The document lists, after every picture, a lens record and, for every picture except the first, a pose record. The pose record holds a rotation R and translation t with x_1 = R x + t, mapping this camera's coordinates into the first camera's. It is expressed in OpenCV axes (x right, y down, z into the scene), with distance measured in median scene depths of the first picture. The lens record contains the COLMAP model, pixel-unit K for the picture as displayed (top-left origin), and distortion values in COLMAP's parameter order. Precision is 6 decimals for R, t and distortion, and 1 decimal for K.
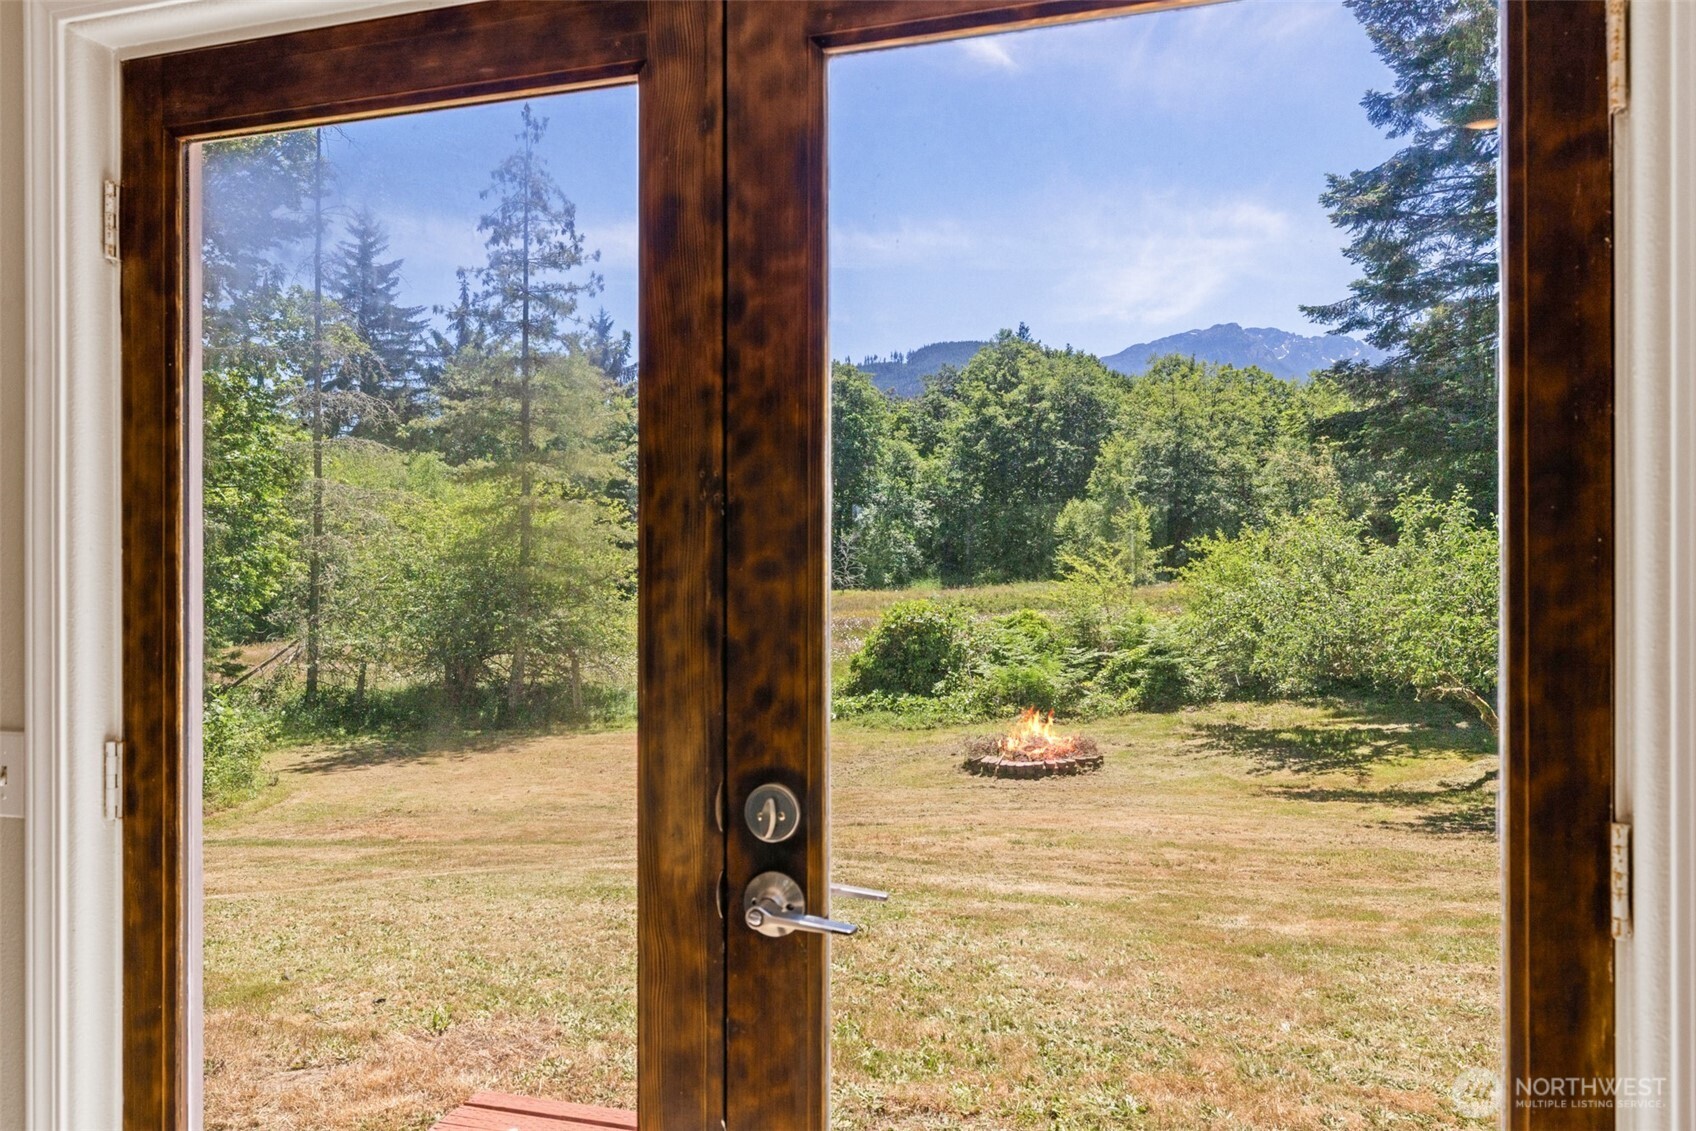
lens RADIAL K [[1218.2, 0, 794.9], [0, 1218.2, 565.9], [0, 0, 1]] dist [-0.023619, -0.004180]
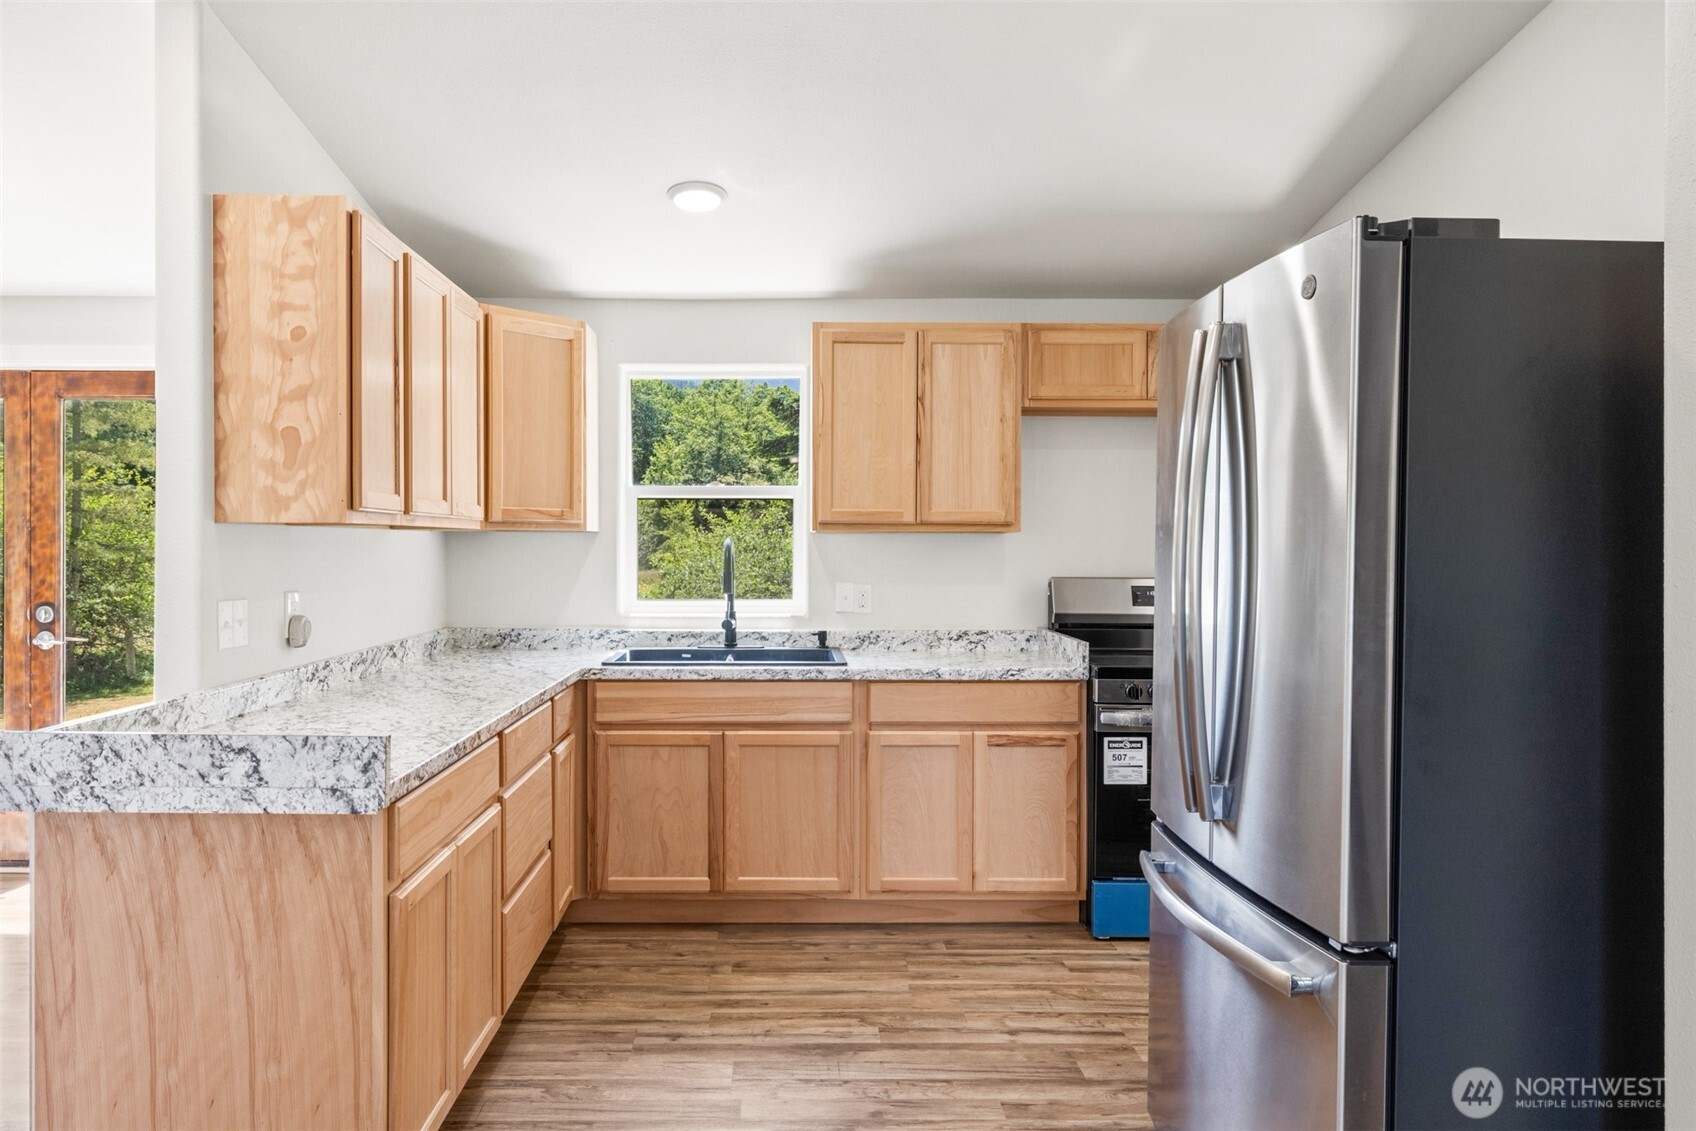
lens RADIAL K [[1101.3, 0, 789.7], [0, 1101.3, 557.9], [0, 0, 1]] dist [-0.006365, -0.003997]
pose [[0.941364, 0.005227, 0.337353, 0.048004], [-0.007822, 0.999949, 0.006334, 0.000114], [-0.337303, -0.008601, 0.941357, -0.138834]]
